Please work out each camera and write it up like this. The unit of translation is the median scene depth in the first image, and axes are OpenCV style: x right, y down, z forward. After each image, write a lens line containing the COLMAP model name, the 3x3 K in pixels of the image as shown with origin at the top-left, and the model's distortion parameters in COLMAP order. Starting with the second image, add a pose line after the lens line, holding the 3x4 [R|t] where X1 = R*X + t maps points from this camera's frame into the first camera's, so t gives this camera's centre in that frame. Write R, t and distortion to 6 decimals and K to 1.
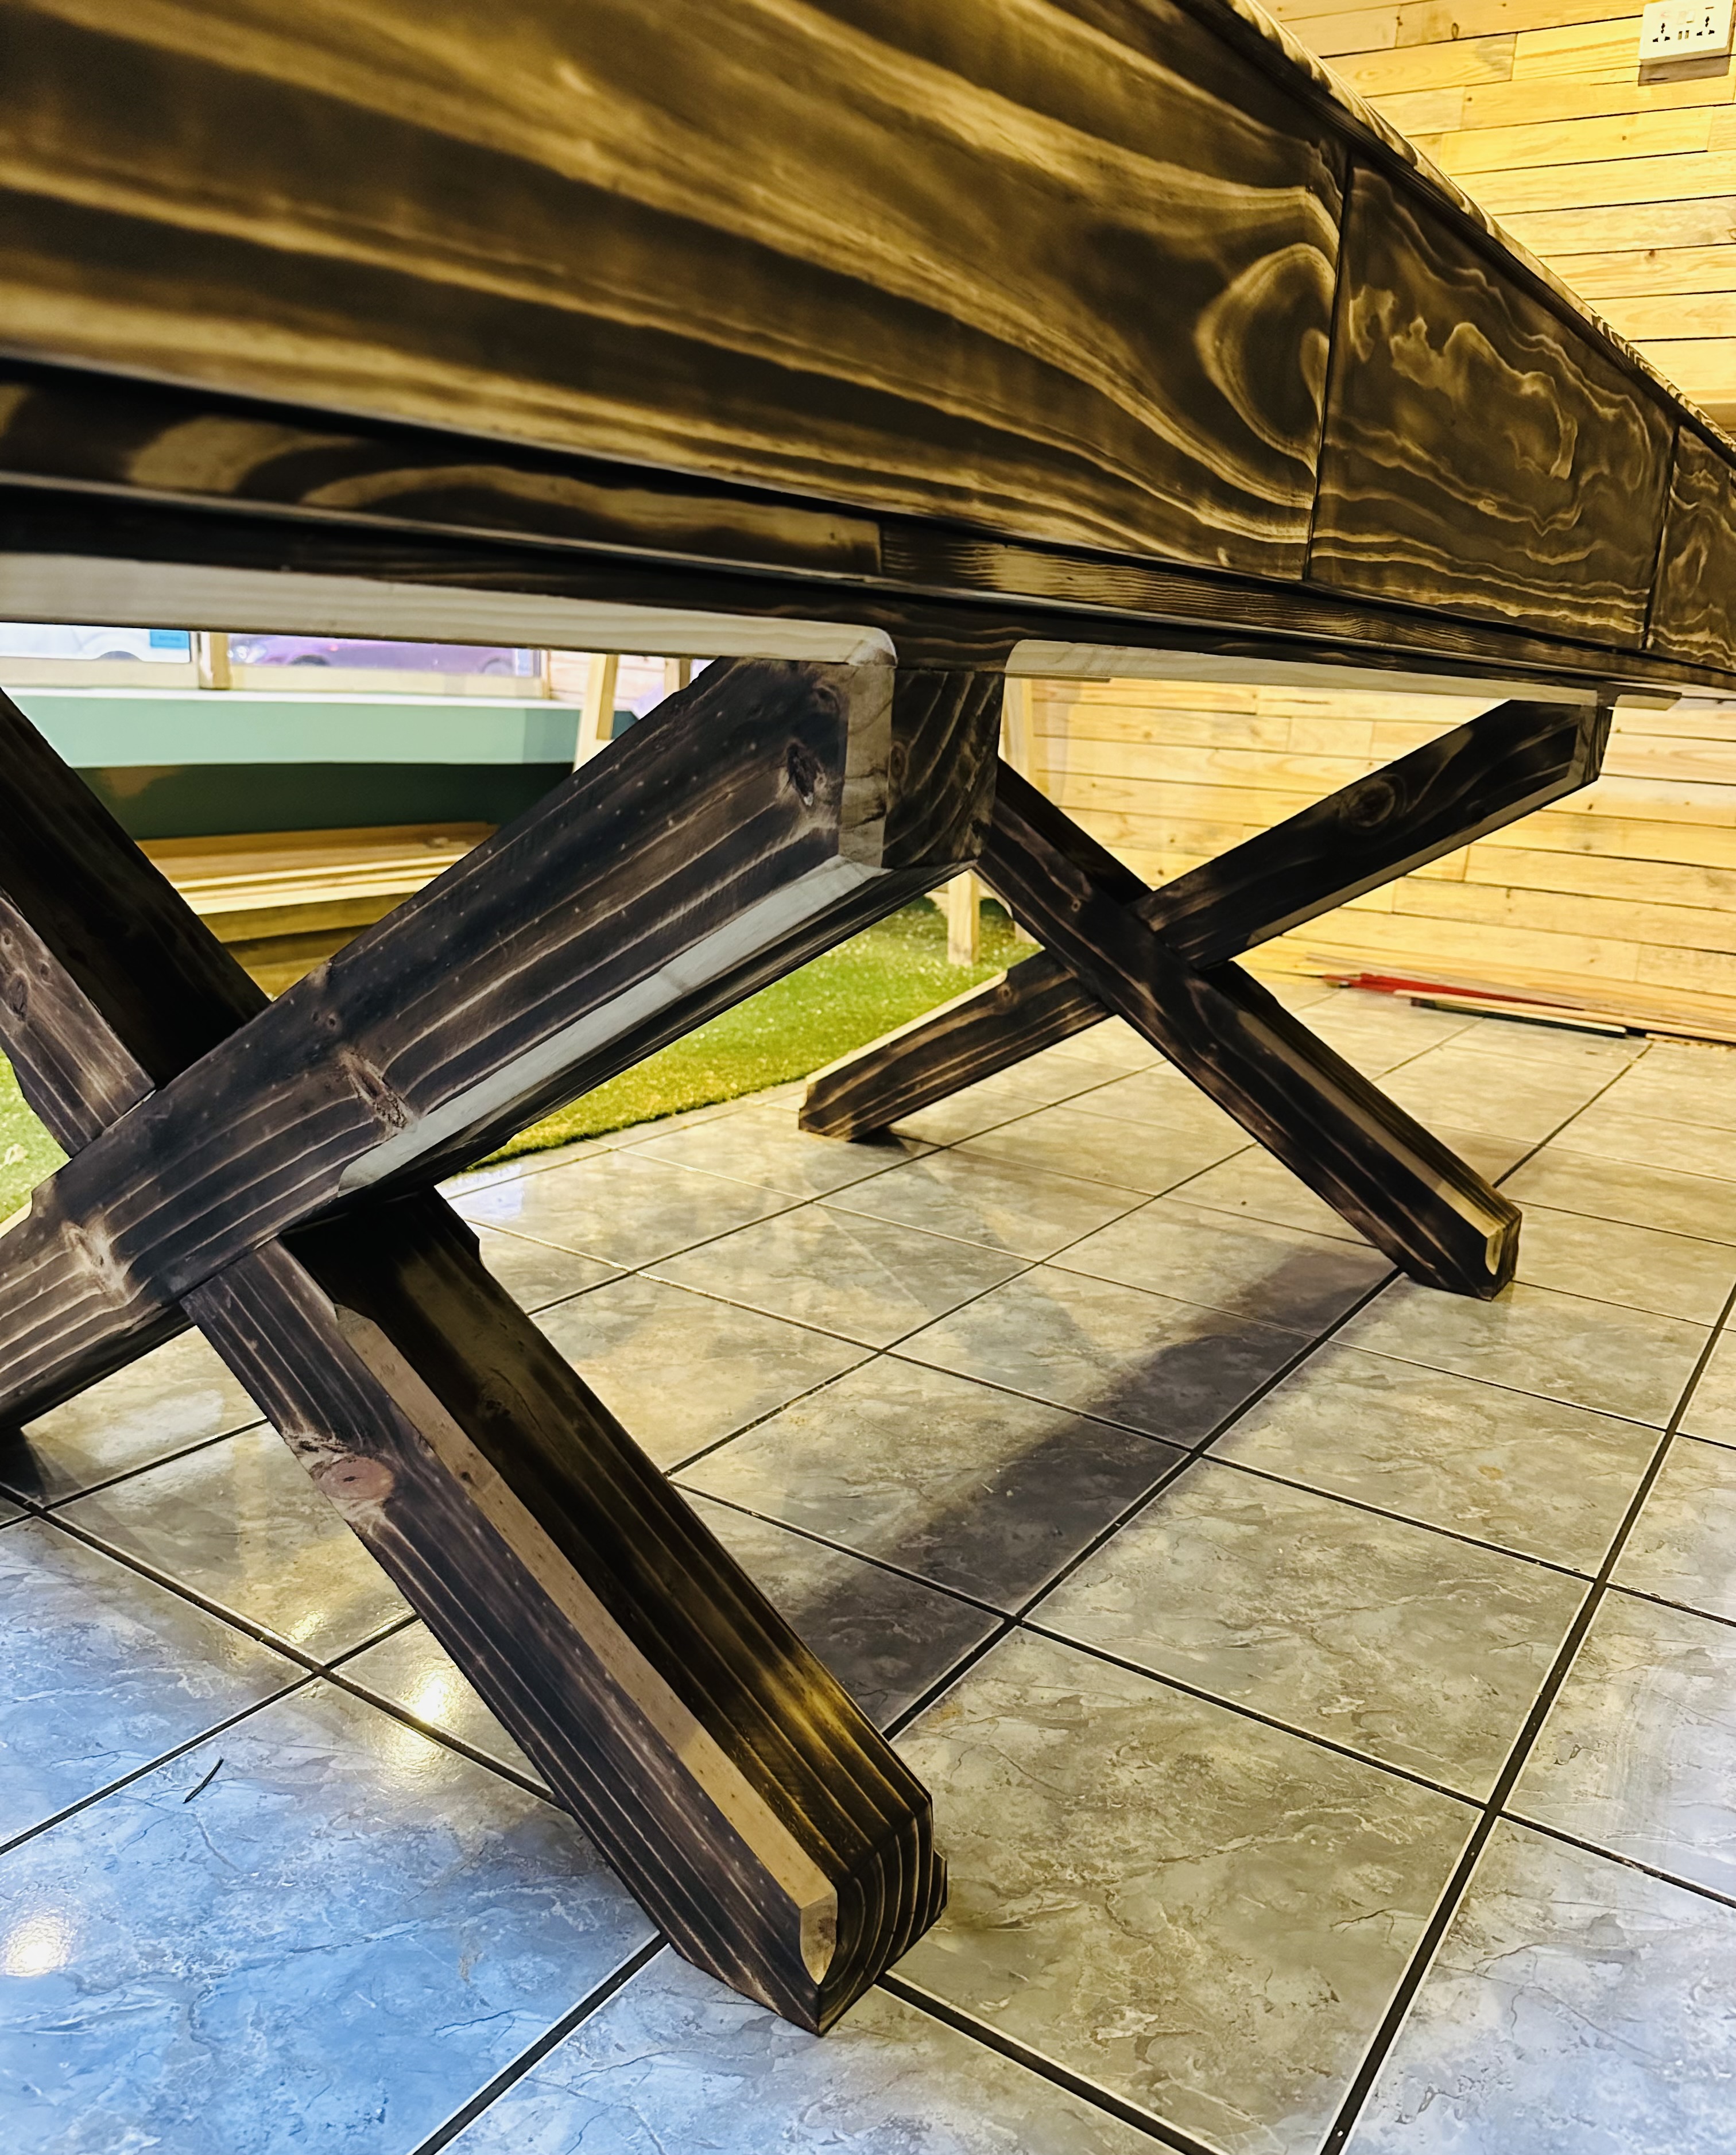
lens RADIAL K [[1659.8, 0, 868.0], [0, 1659.8, 1077.5], [0, 0, 1]] dist [-0.013598, -0.001460]
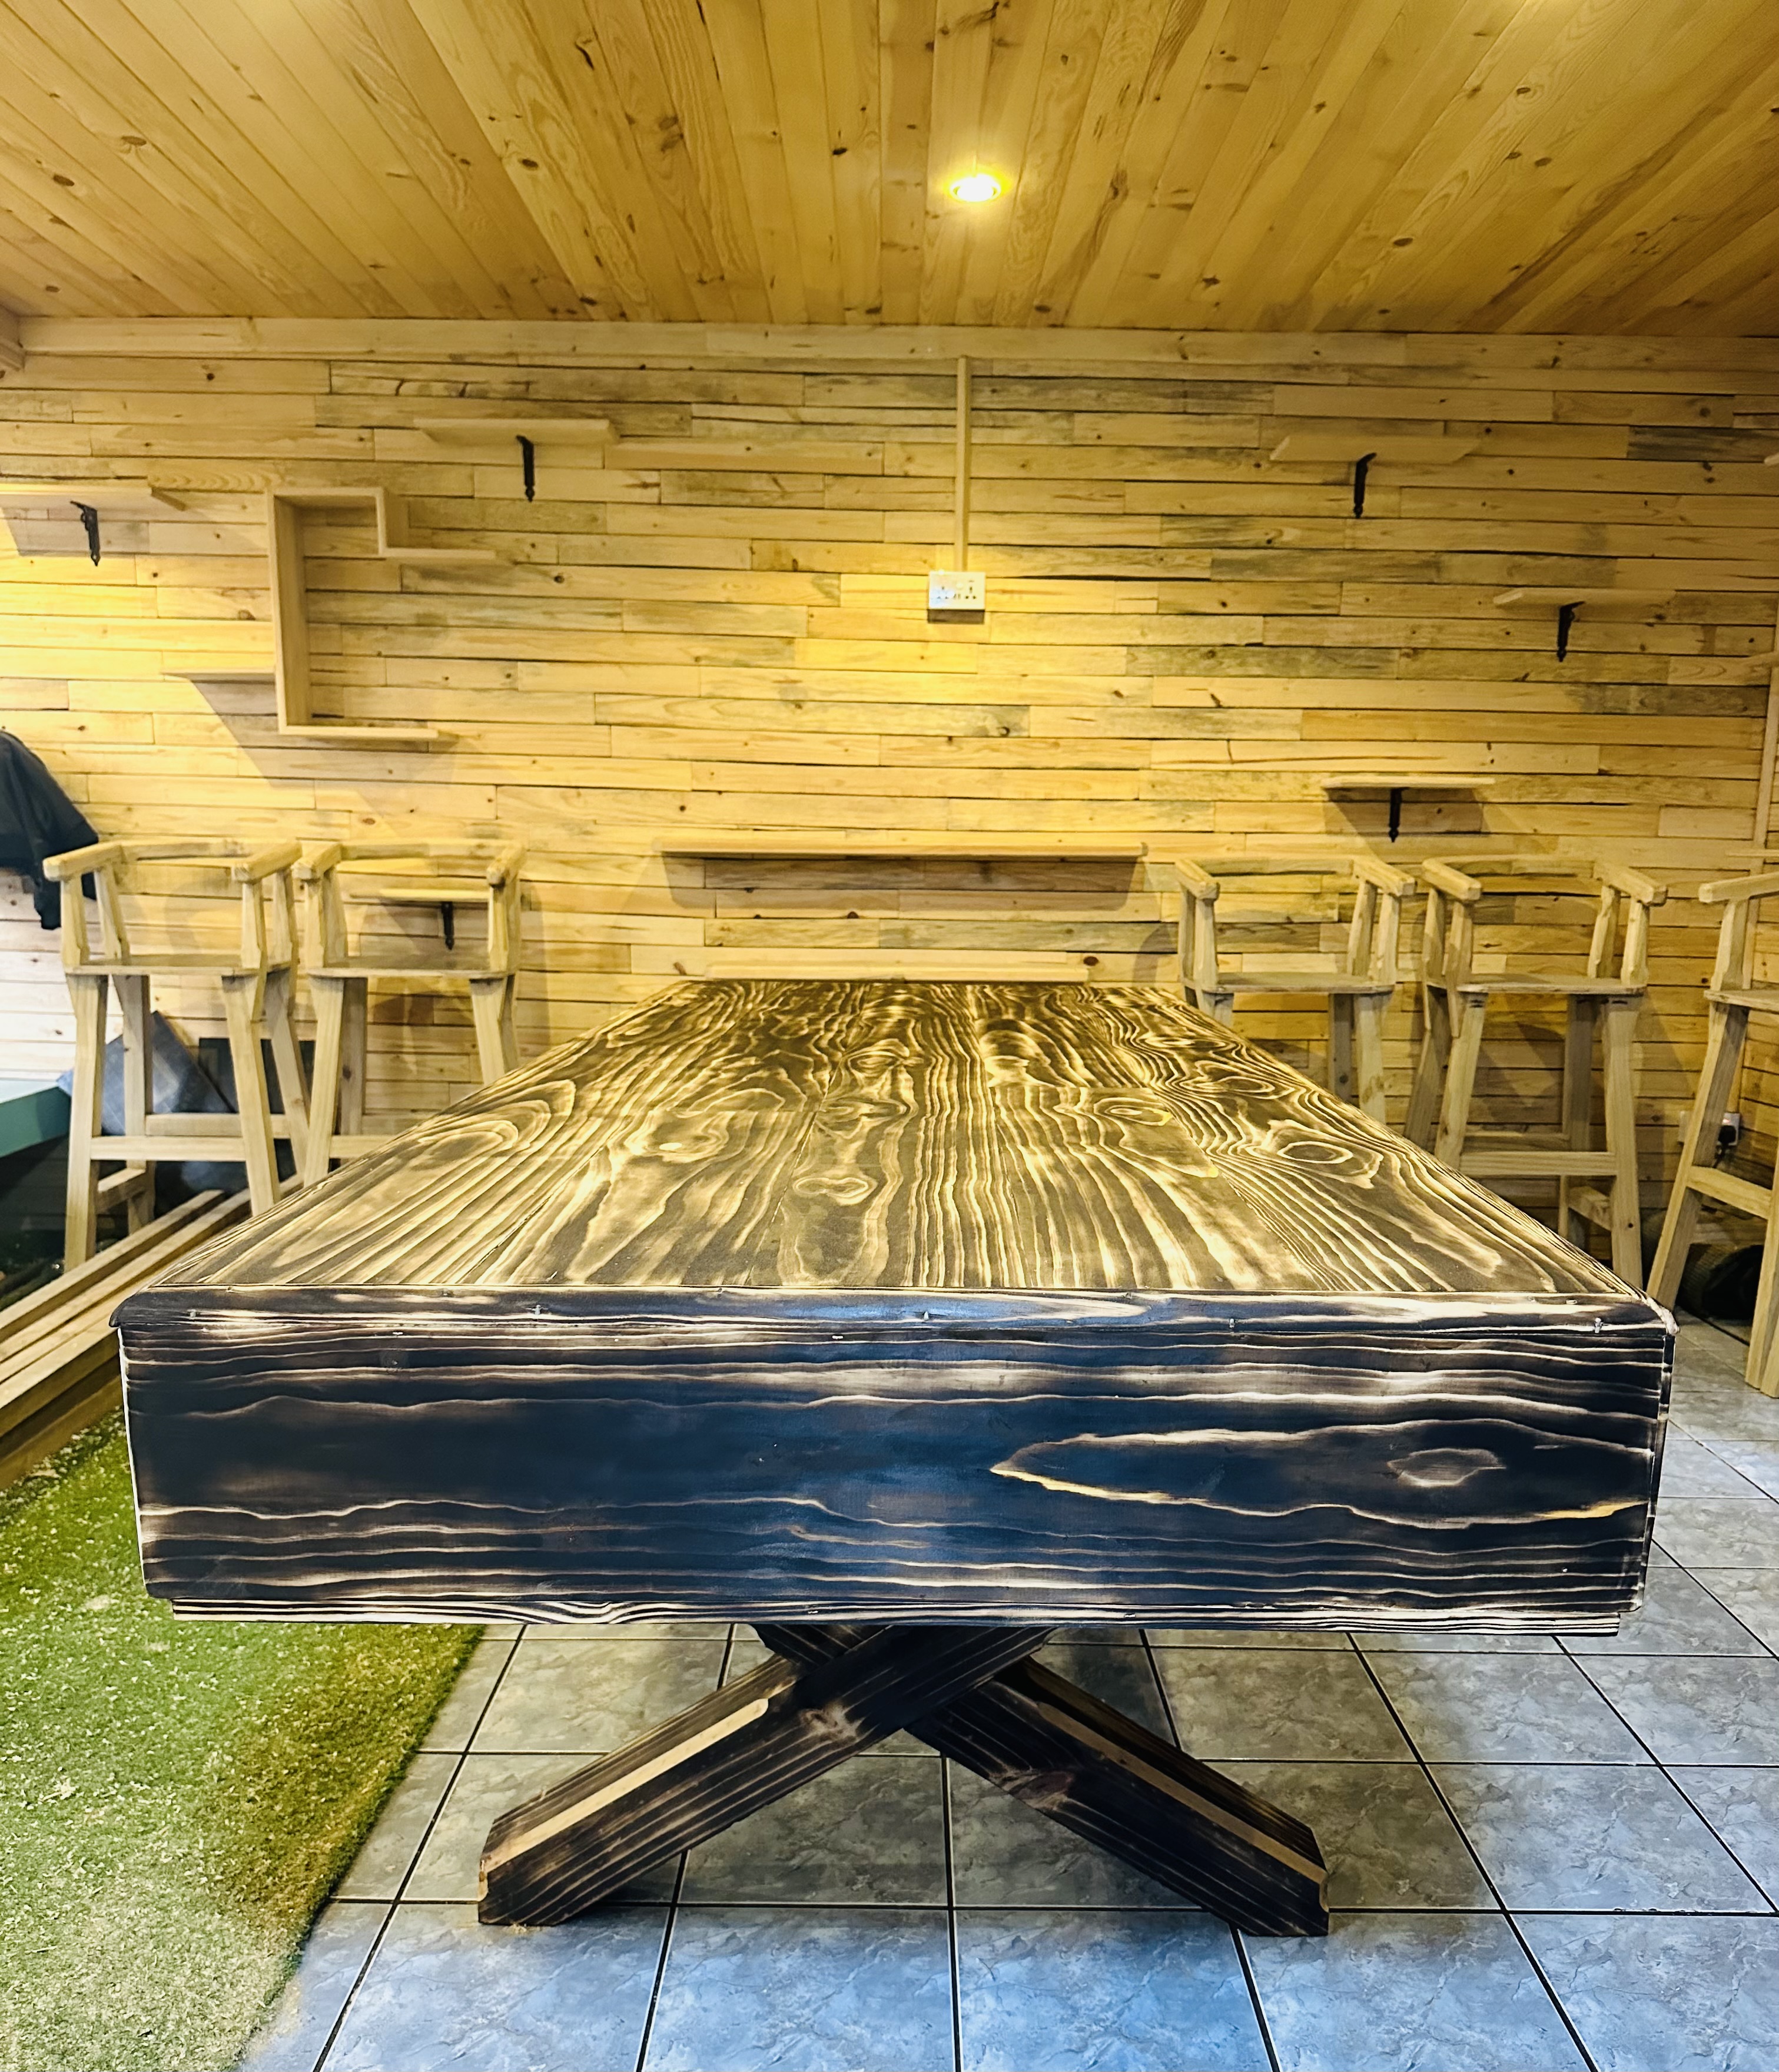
lens RADIAL K [[1655.6, 0, 889.7], [0, 1655.6, 1194.3], [0, 0, 1]] dist [0.013021, -0.049587]
pose [[0.833511, -0.149908, 0.531777, -1.295505], [0.157490, 0.987022, 0.031389, -0.506203], [-0.529581, 0.057587, 0.846303, -0.583268]]
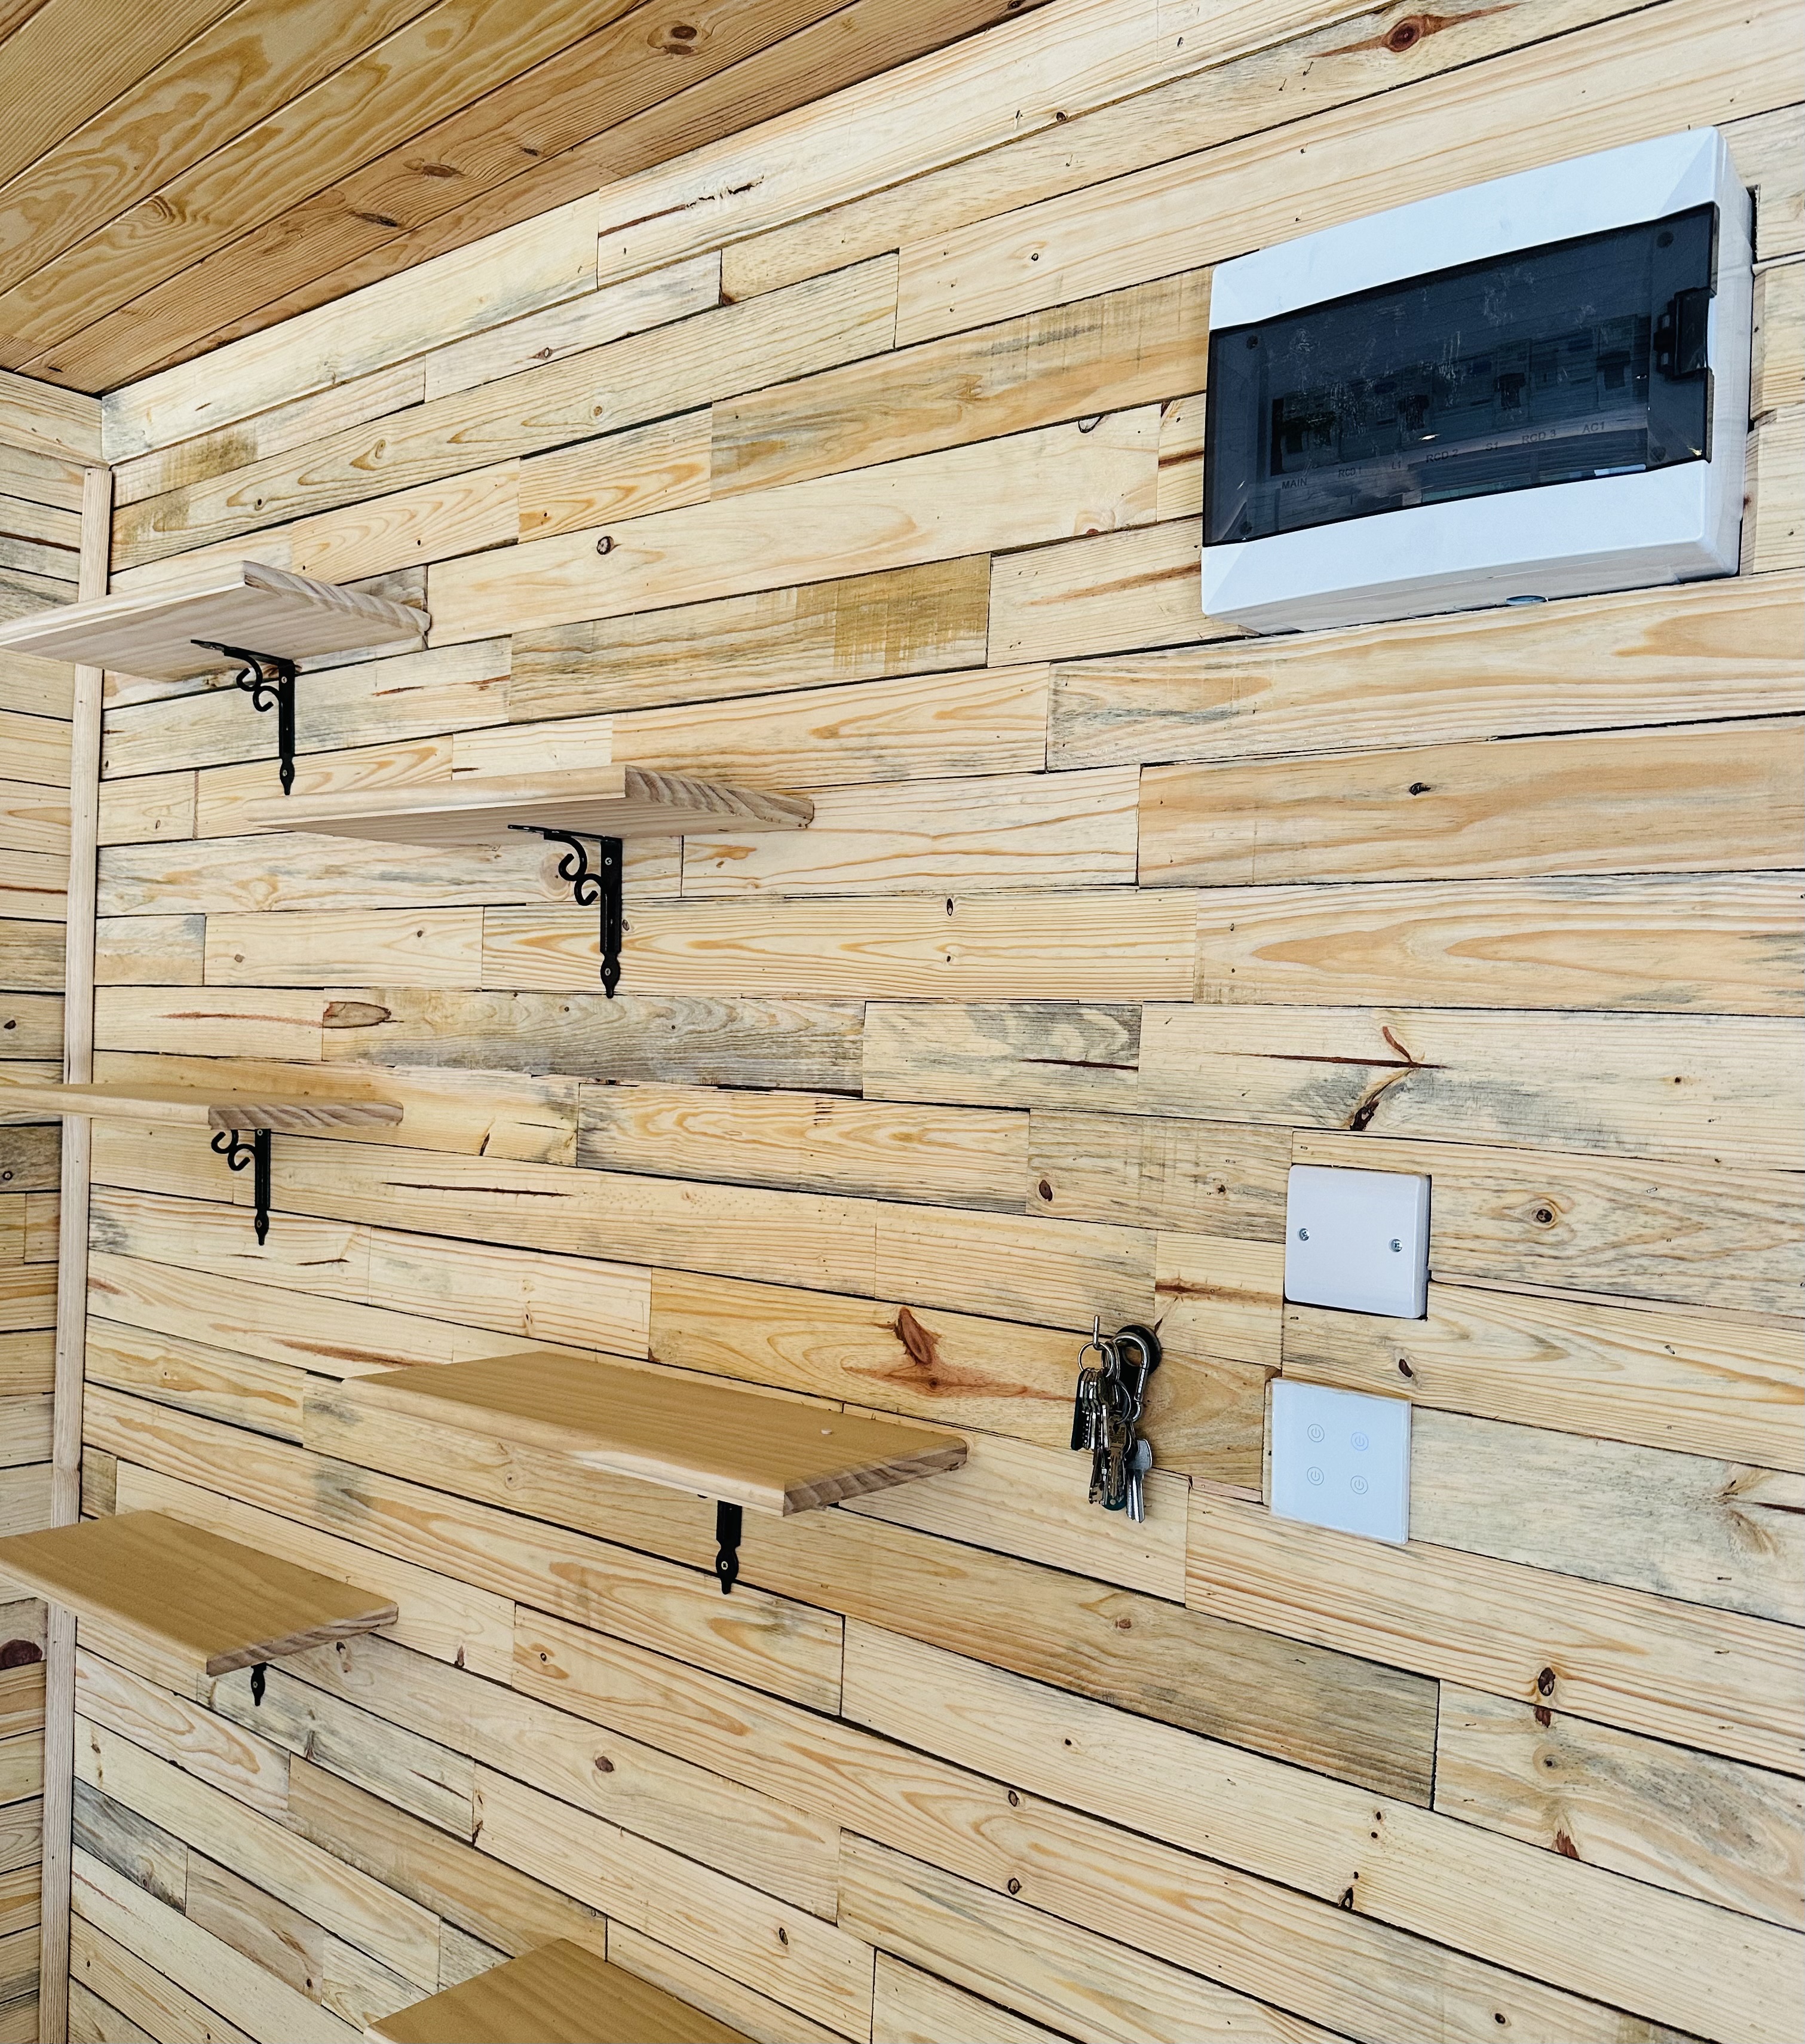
lens RADIAL K [[1690.3, 0, 880.1], [0, 1690.3, 1043.7], [0, 0, 1]] dist [0.057875, -0.090708]
pose [[0.153579, -0.040377, 0.987311, 1.488123], [0.210776, 0.977508, 0.007189, -1.273120], [-0.965395, 0.206998, 0.158635, 0.599647]]
